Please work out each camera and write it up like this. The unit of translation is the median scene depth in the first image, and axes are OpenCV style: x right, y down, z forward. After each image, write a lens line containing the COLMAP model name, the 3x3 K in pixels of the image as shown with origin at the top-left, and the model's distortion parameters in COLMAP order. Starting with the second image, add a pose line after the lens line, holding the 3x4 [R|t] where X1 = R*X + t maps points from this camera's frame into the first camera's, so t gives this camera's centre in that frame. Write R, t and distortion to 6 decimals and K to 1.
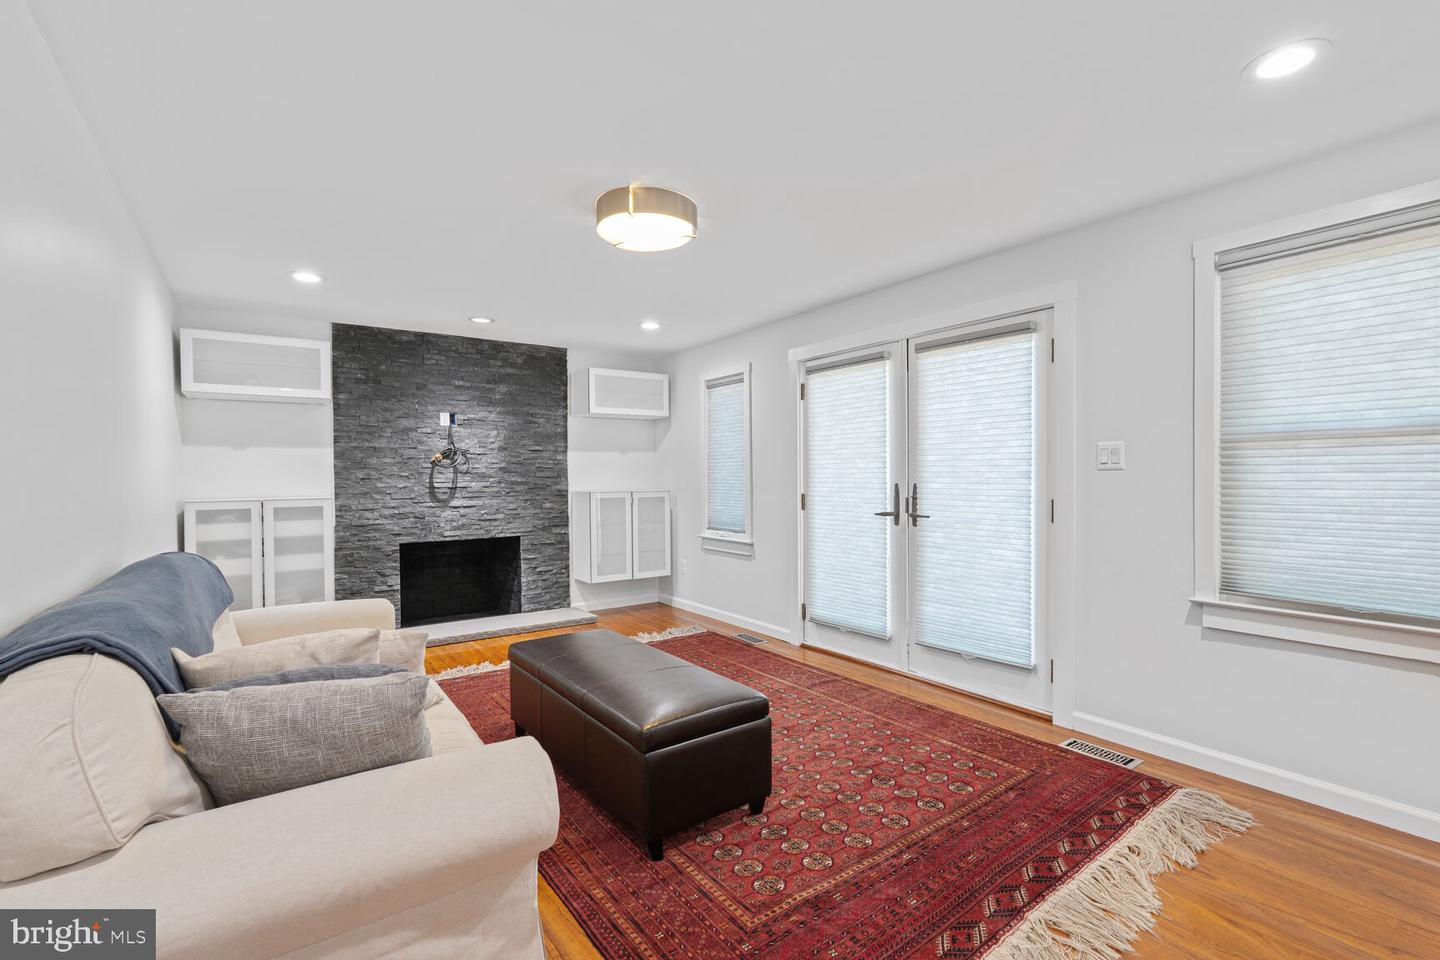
lens RADIAL K [[644.7, 0, 721.7], [0, 644.7, 483.2], [0, 0, 1]] dist [-0.001918, -0.000010]
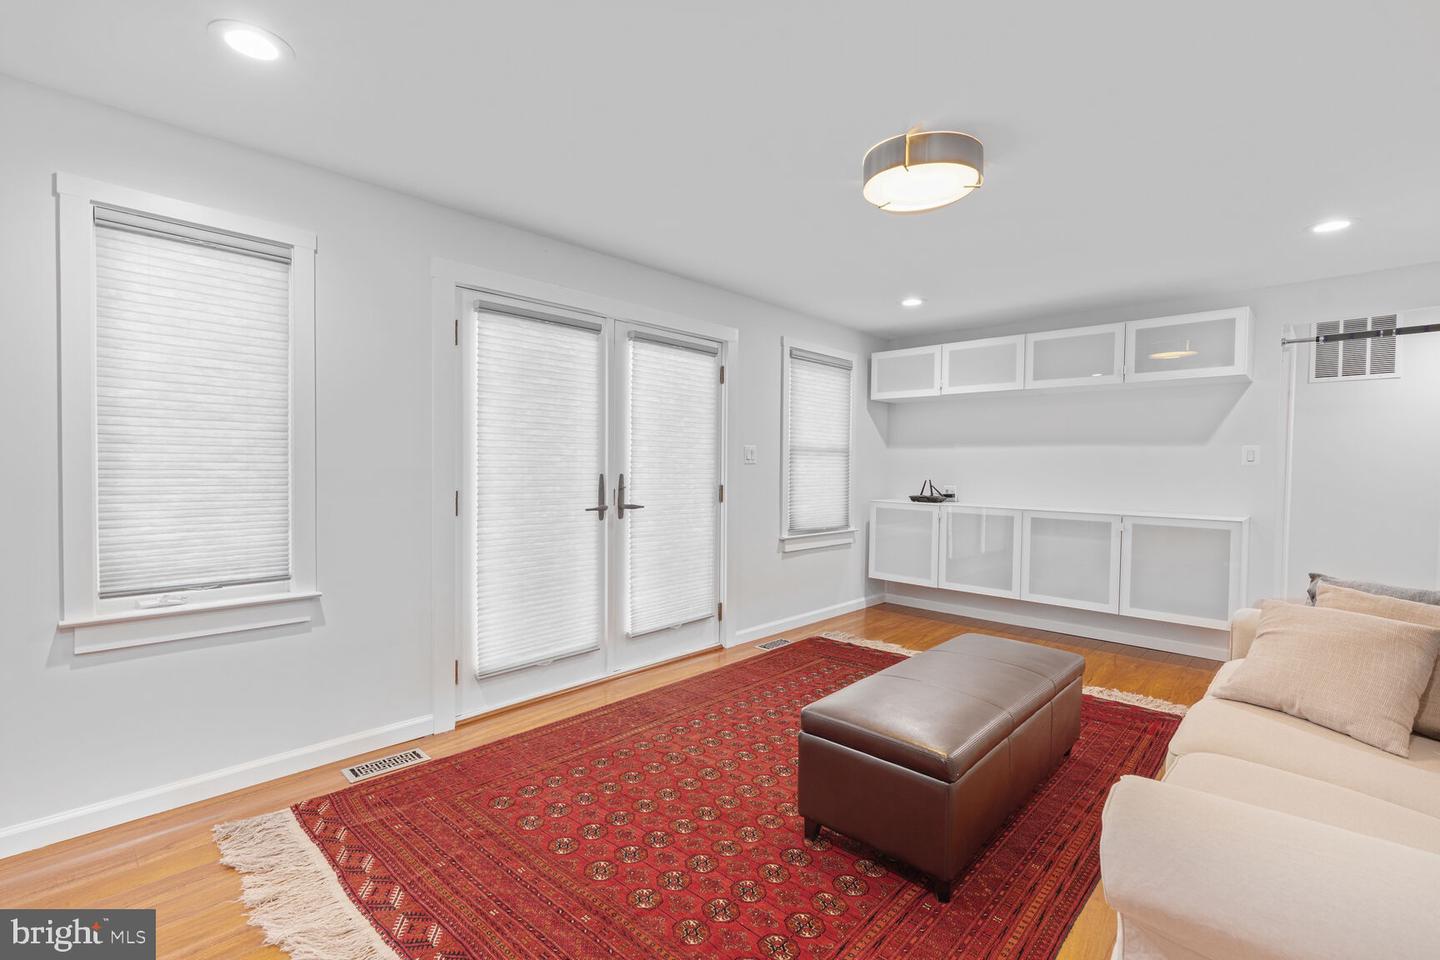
lens RADIAL K [[644.7, 0, 721.7], [0, 644.7, 483.2], [0, 0, 1]] dist [-0.001918, -0.000010]
pose [[-0.194619, -0.019092, 0.980693, -0.670817], [0.003089, 0.999794, 0.020077, -0.004508], [-0.980874, 0.006937, -0.194520, 1.040275]]
